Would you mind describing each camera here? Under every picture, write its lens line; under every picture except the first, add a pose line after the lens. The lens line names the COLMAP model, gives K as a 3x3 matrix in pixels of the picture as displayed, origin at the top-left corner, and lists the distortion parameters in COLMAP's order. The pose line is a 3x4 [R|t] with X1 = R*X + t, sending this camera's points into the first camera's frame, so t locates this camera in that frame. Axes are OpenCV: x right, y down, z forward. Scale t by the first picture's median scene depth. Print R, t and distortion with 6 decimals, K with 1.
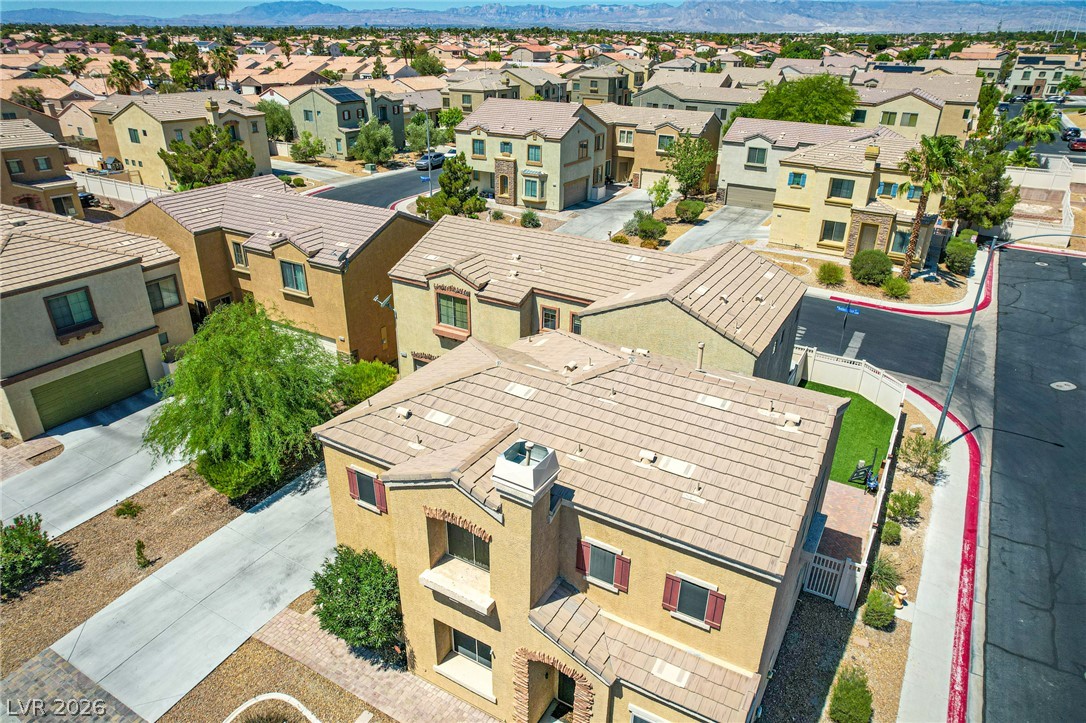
lens RADIAL K [[693.9, 0, 547.1], [0, 693.9, 366.6], [0, 0, 1]] dist [-0.081419, 0.073701]
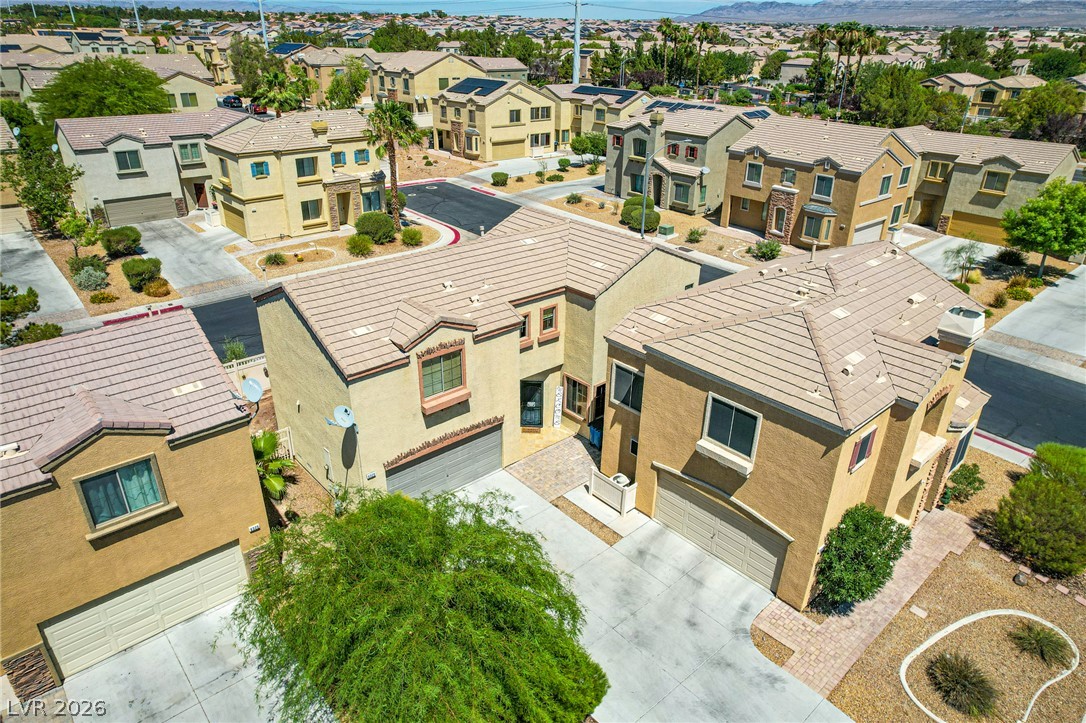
lens RADIAL K [[693.9, 0, 547.1], [0, 693.9, 366.6], [0, 0, 1]] dist [-0.081419, 0.073701]
pose [[0.311598, -0.429075, 0.847821, -0.443792], [0.403132, 0.867658, 0.290952, -0.156136], [-0.860460, 0.251124, 0.443335, 0.319541]]
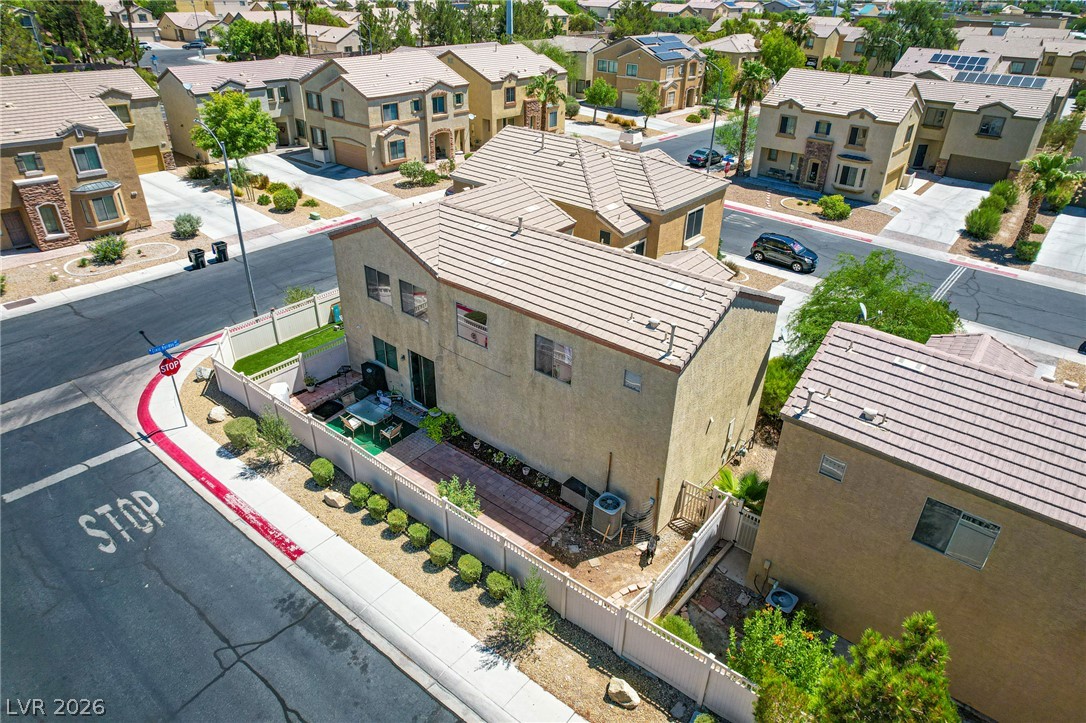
lens RADIAL K [[693.6, 0, 546.5], [0, 693.6, 367.3], [0, 0, 1]] dist [-0.093167, 0.090114]
pose [[-0.986095, -0.113238, 0.121633, -0.038727], [0.037351, 0.562172, 0.826176, -0.459073], [-0.161933, 0.819231, -0.550125, 0.934888]]
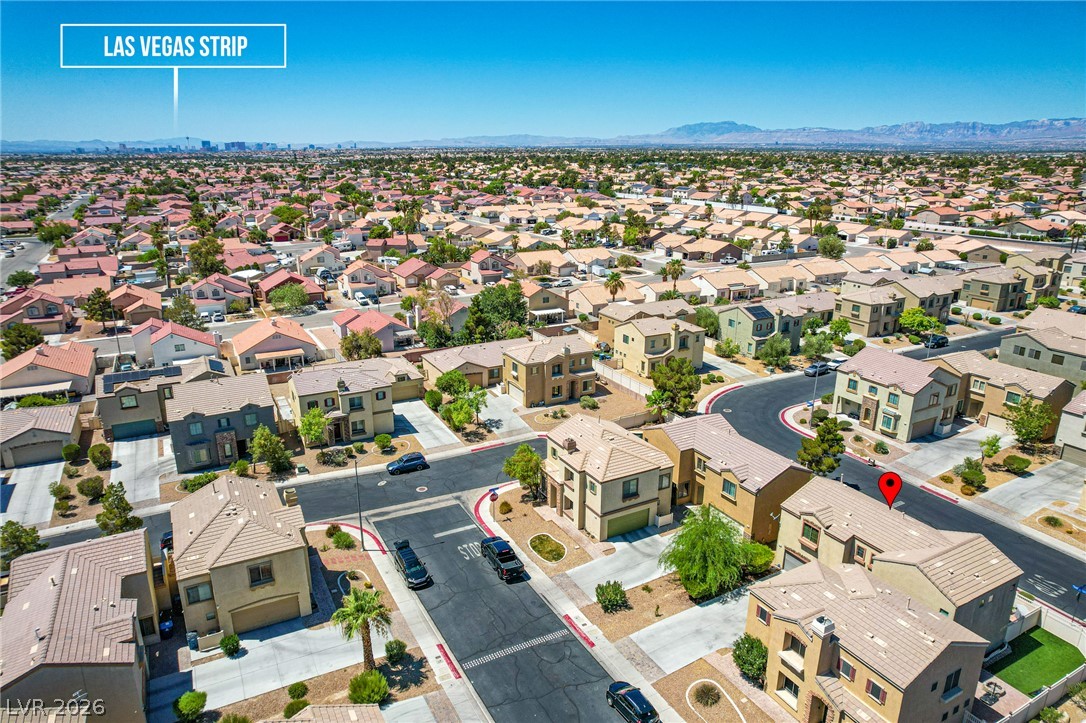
lens RADIAL K [[693.9, 0, 547.1], [0, 693.9, 366.6], [0, 0, 1]] dist [-0.081419, 0.073701]
pose [[0.856654, 0.144545, -0.495227, 0.069140], [-0.216612, 0.972008, -0.090994, -0.118217], [0.468212, 0.185223, 0.863985, -0.658518]]
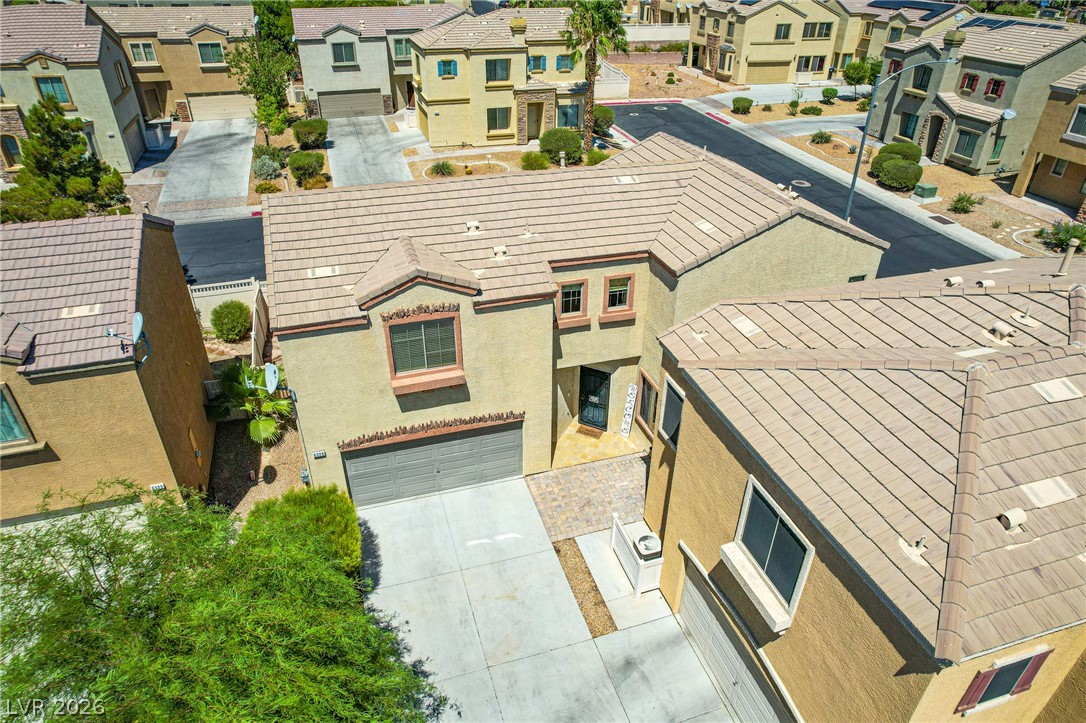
lens RADIAL K [[693.9, 0, 547.1], [0, 693.9, 366.6], [0, 0, 1]] dist [-0.081419, 0.073701]
pose [[0.671181, -0.403183, 0.622061, -0.254095], [0.323519, 0.914339, 0.243555, -0.100380], [-0.666972, 0.037779, 0.744125, 0.290647]]
